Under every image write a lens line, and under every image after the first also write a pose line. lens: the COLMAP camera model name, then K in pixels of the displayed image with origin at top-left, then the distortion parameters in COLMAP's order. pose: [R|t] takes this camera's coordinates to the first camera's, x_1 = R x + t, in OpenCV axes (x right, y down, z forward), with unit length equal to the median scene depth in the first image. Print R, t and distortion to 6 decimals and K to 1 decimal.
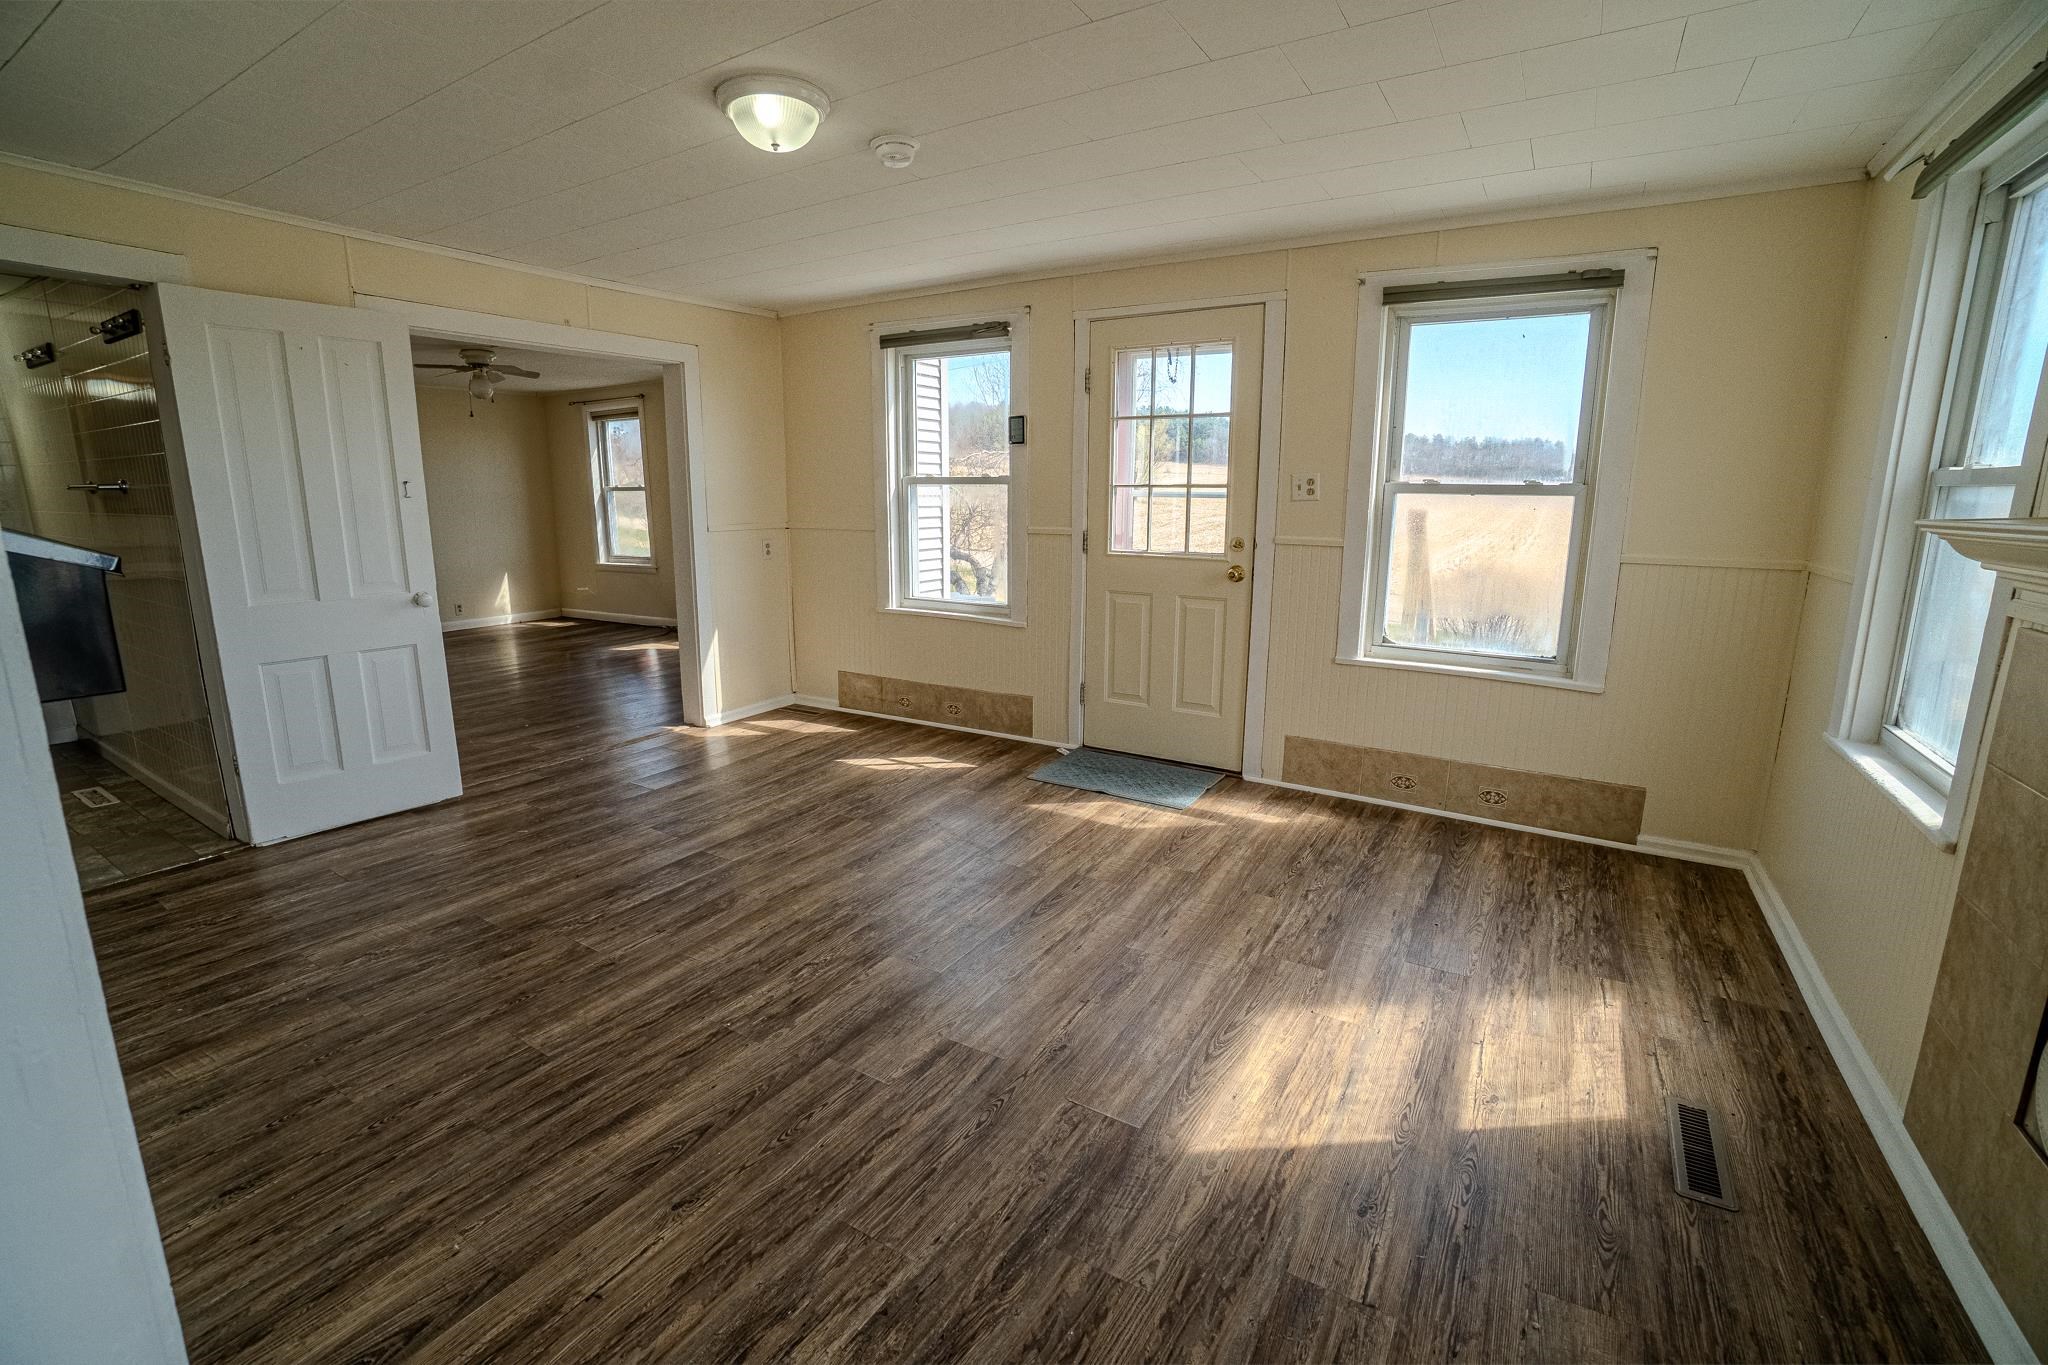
lens RADIAL K [[899.5, 0, 1002.2], [0, 899.5, 670.7], [0, 0, 1]] dist [-0.065205, 0.023282]
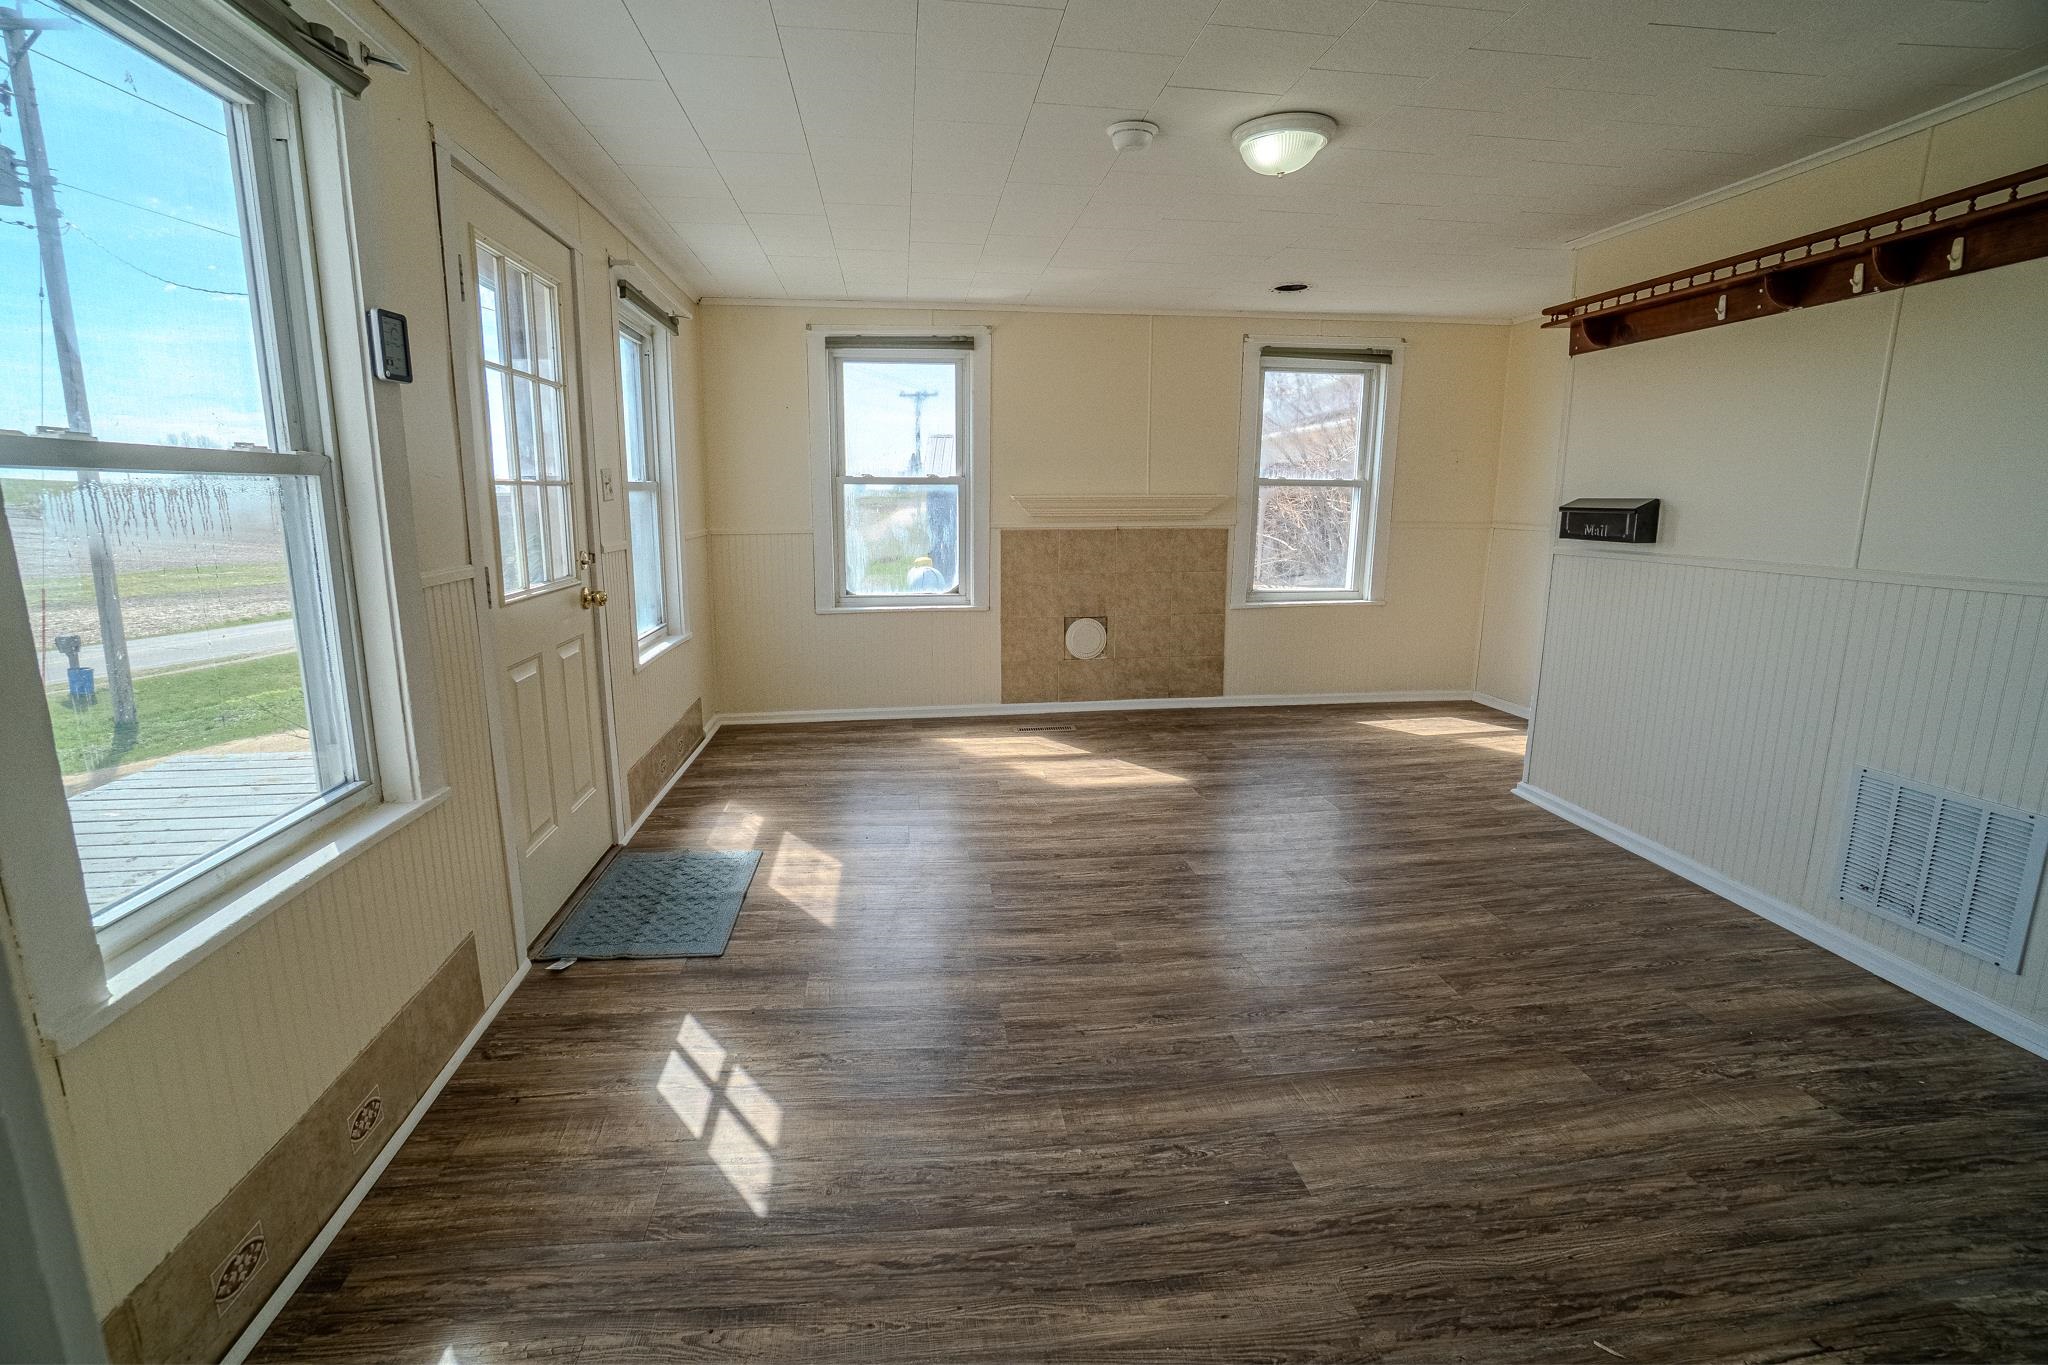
lens RADIAL K [[899.5, 0, 1014.0], [0, 899.5, 682.0], [0, 0, 1]] dist [-0.042717, 0.020919]
pose [[-0.638142, -0.165909, 0.751830, -0.670865], [0.145093, 0.933095, 0.329063, -0.288865], [-0.756123, 0.319074, -0.571375, 1.440146]]
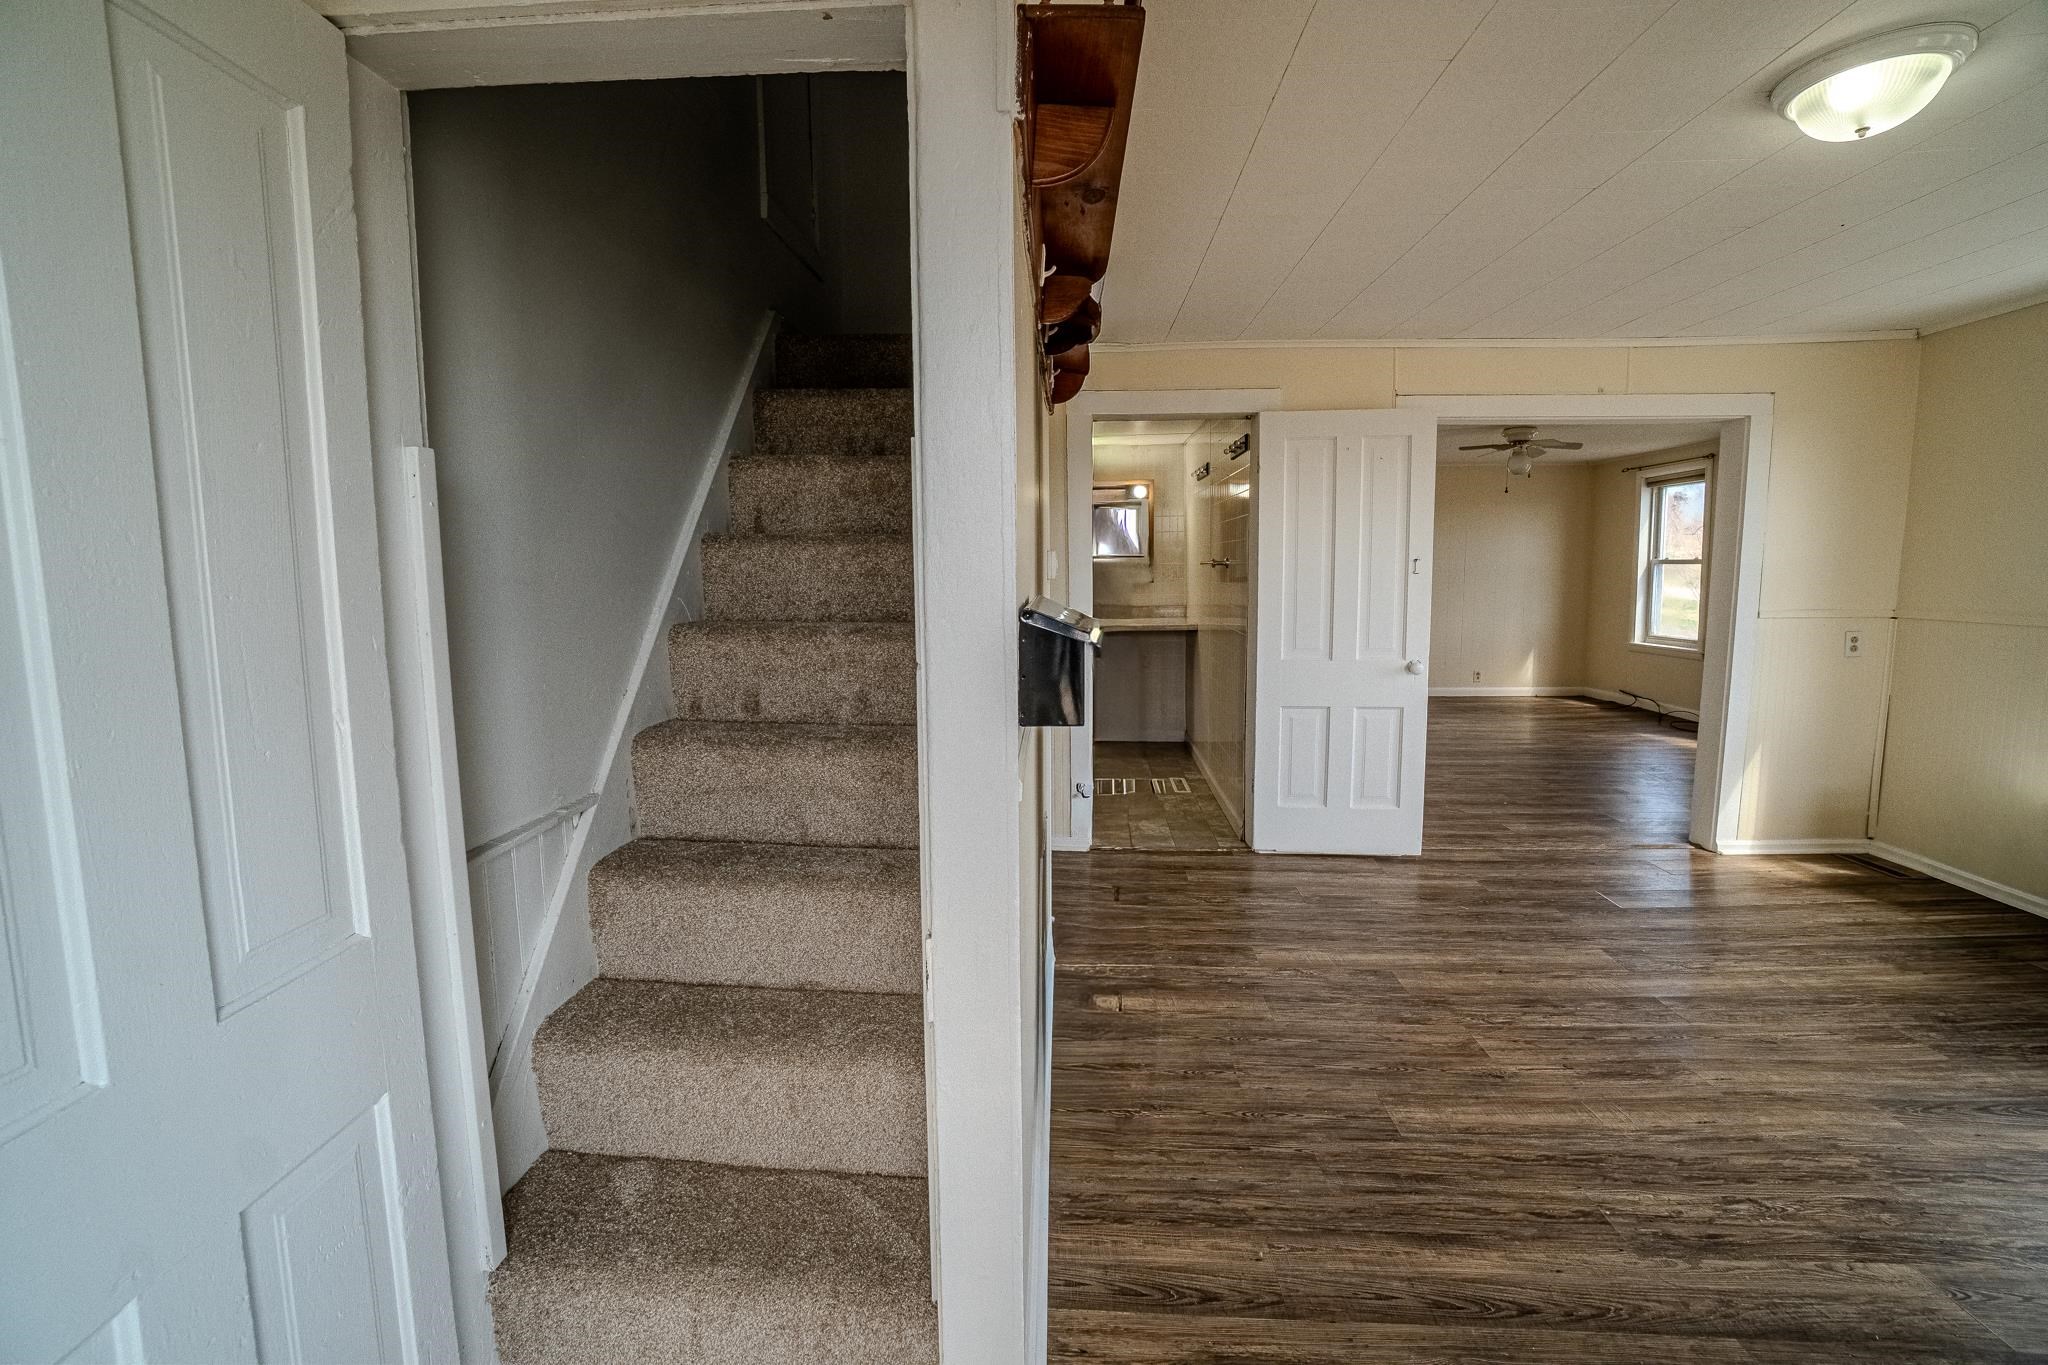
lens RADIAL K [[903.3, 0, 1004.0], [0, 903.3, 668.2], [0, 0, 1]] dist [-0.064090, 0.023470]
pose [[0.480626, 0.092488, -0.872035, 0.056901], [-0.161028, 0.986822, 0.015911, -0.017799], [0.862015, 0.132775, 0.489185, 0.032851]]
